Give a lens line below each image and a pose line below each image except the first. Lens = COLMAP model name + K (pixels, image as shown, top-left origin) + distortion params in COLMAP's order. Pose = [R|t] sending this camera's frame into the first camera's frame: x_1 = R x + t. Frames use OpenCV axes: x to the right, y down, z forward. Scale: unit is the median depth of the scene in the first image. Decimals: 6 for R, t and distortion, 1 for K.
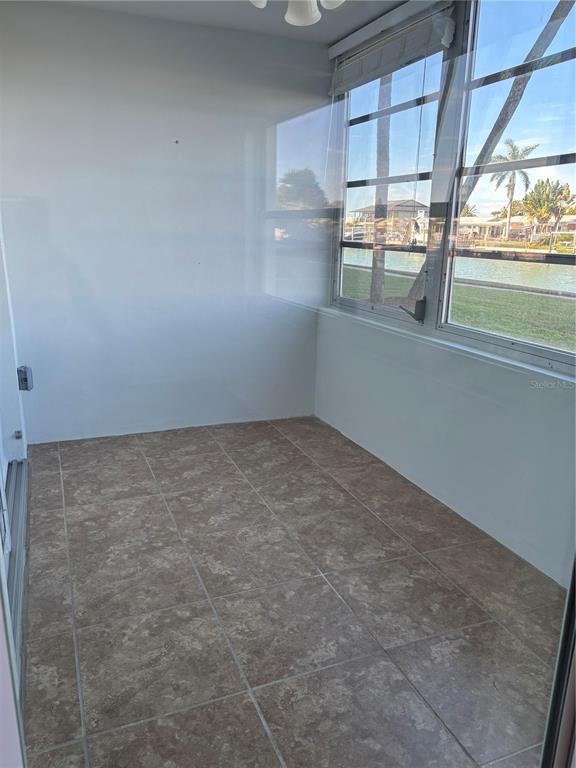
lens RADIAL K [[580.9, 0, 288.0], [0, 580.9, 384.0], [0, 0, 1]] dist [0.049959, -0.001590]
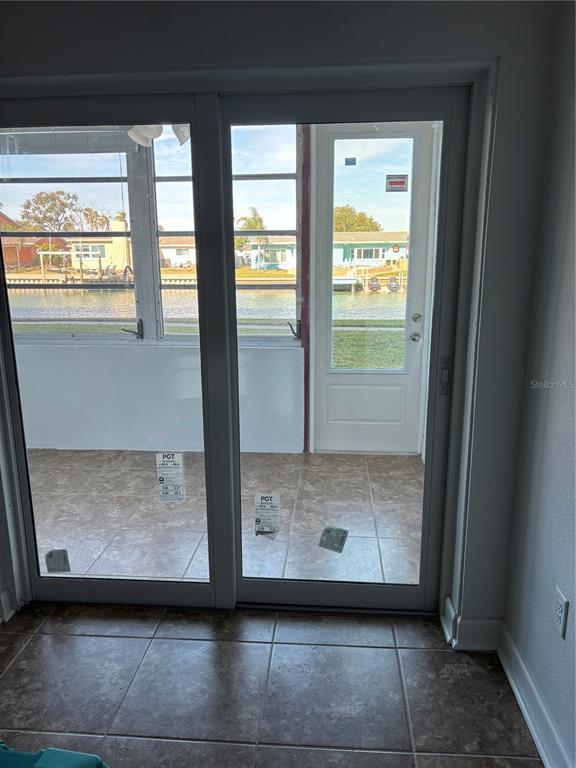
lens RADIAL K [[580.9, 0, 288.0], [0, 580.9, 384.0], [0, 0, 1]] dist [0.049959, -0.001590]
pose [[0.459063, -0.213739, 0.862309, -0.897015], [0.250283, 0.962428, 0.105314, -0.062860], [-0.852419, 0.167476, 0.495311, 0.036566]]
